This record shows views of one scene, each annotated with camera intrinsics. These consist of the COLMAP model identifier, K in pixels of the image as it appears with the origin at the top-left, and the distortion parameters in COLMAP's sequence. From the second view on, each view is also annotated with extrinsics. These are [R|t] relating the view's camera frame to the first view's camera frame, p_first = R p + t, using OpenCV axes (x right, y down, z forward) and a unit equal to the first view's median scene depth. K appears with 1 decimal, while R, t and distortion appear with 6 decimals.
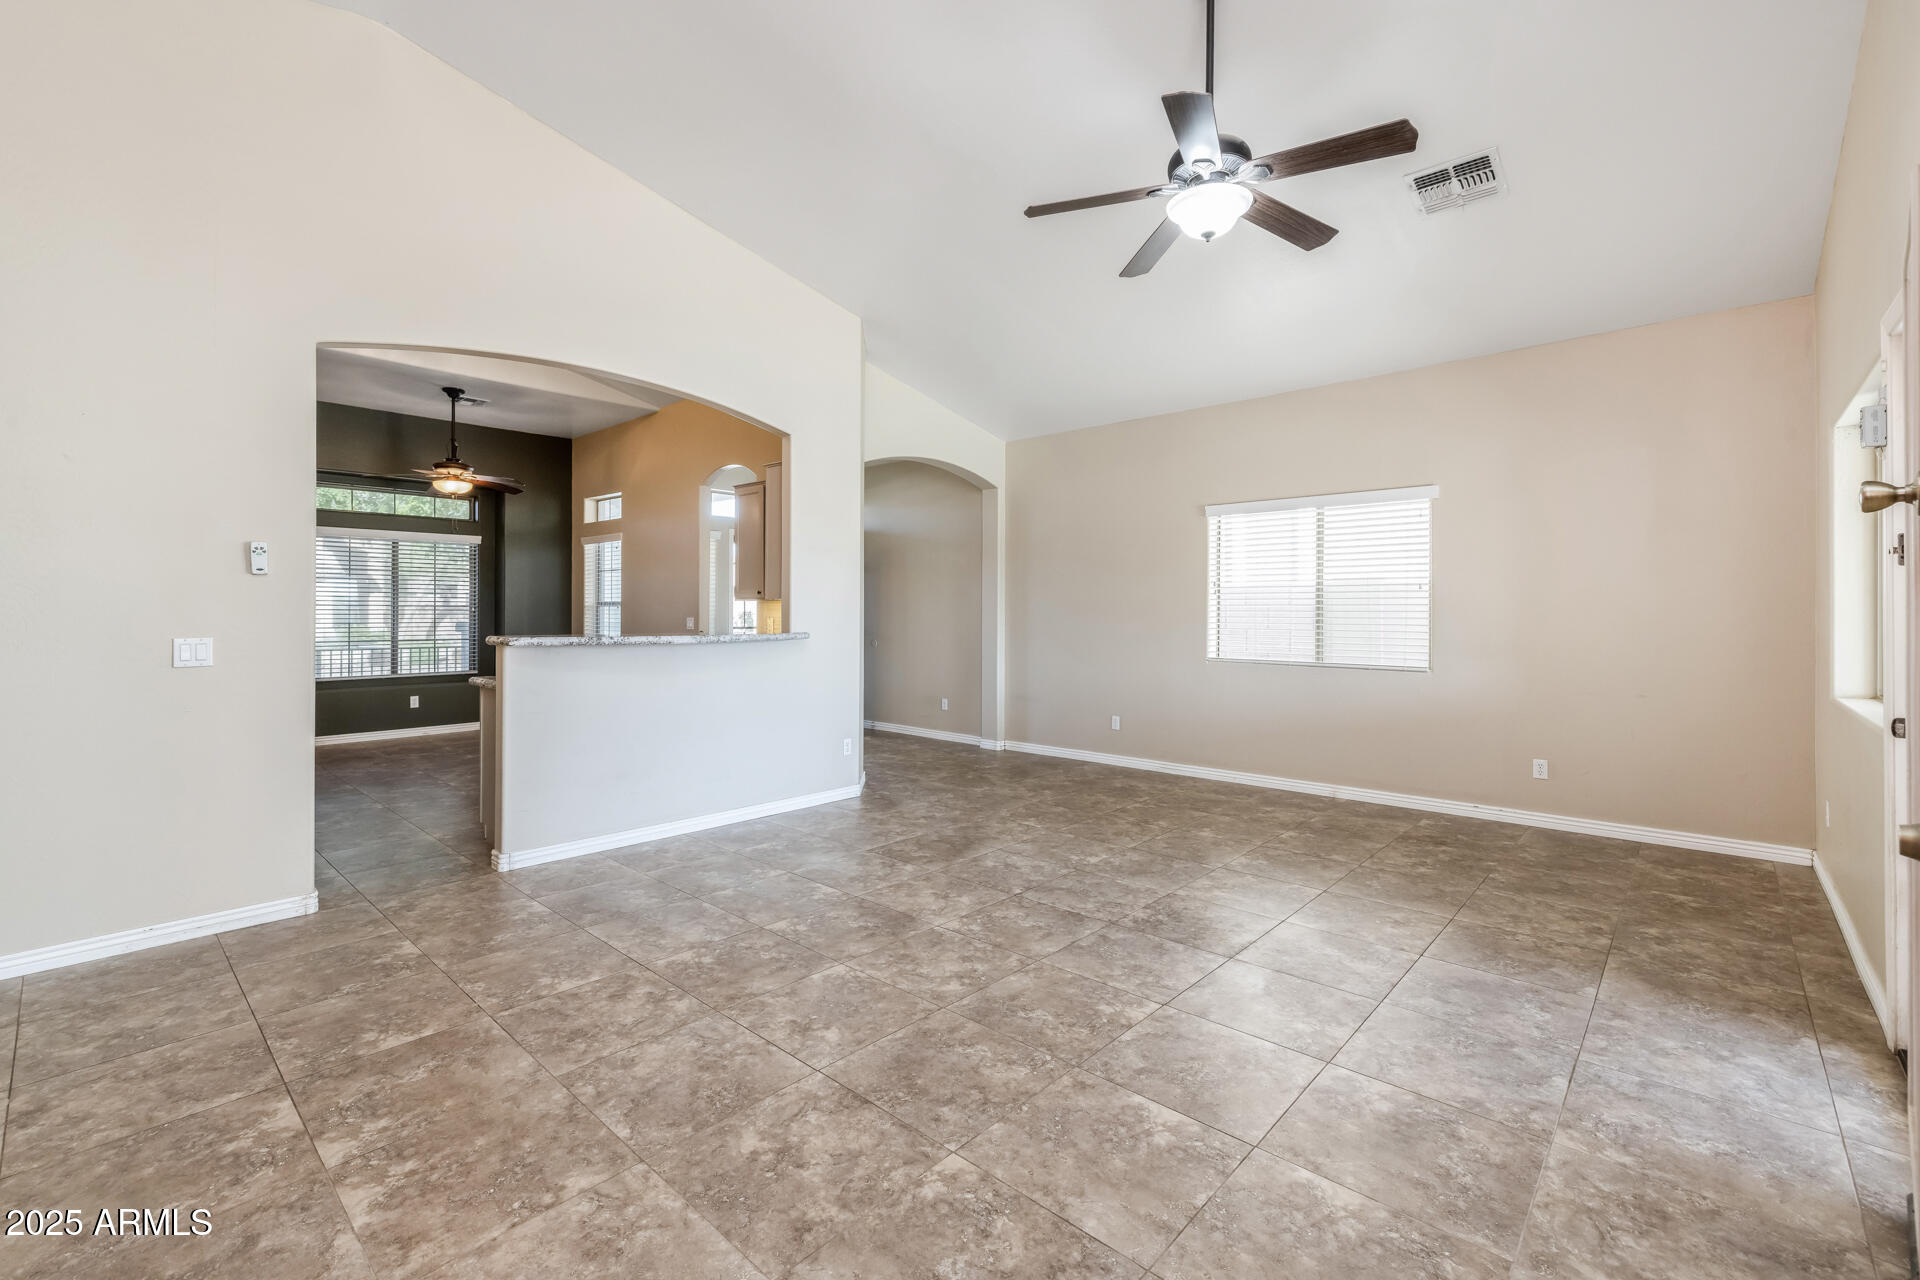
lens RADIAL K [[816.8, 0, 942.7], [0, 816.8, 615.9], [0, 0, 1]] dist [-0.001499, -0.000882]
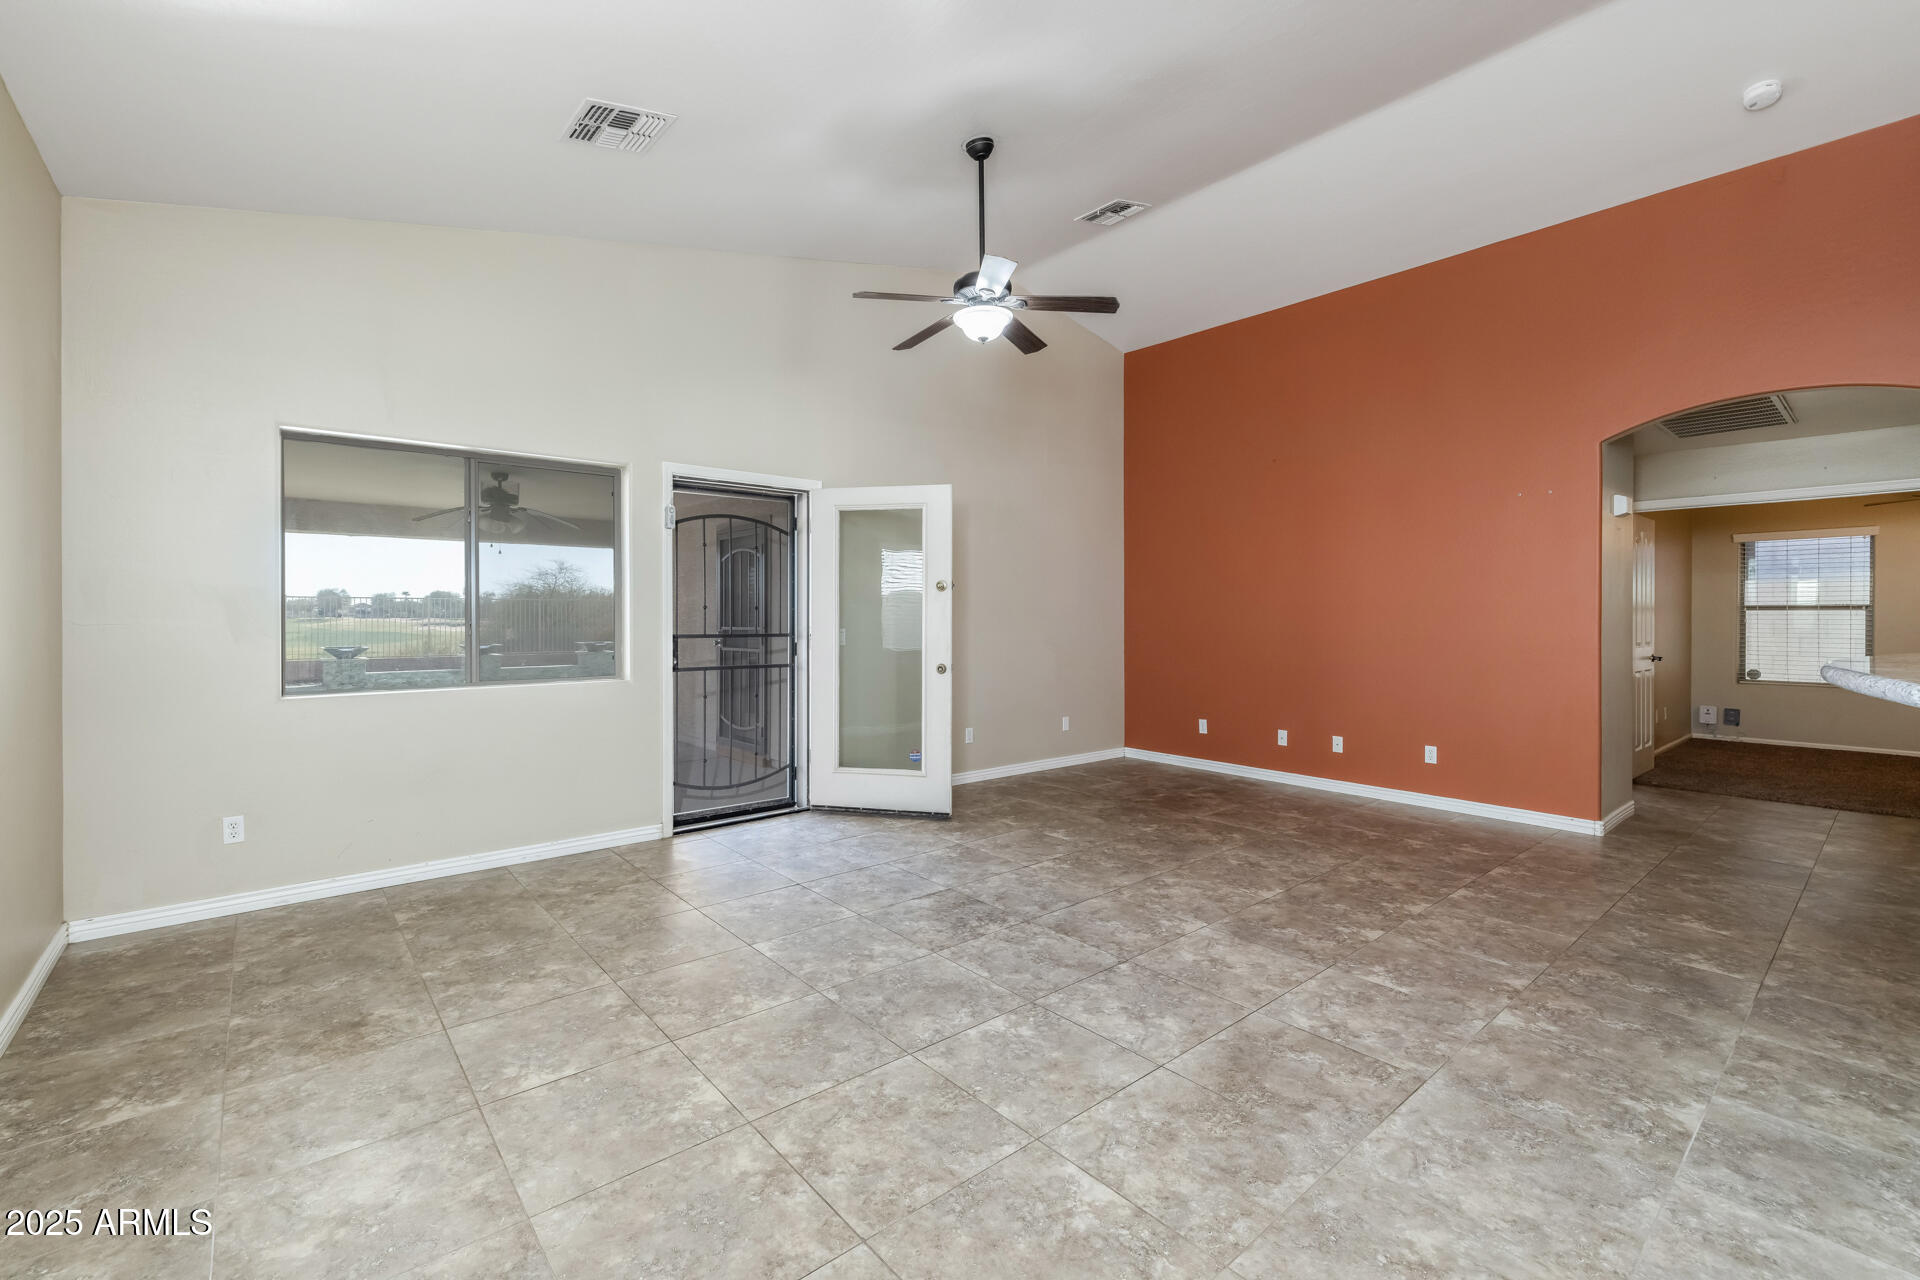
lens RADIAL K [[816.8, 0, 942.7], [0, 816.8, 615.9], [0, 0, 1]] dist [-0.001499, -0.000882]
pose [[-0.992680, -0.000786, 0.120769, 0.217126], [-0.000190, 0.999988, 0.004946, -0.007293], [-0.120771, 0.004887, -0.992668, 2.295061]]
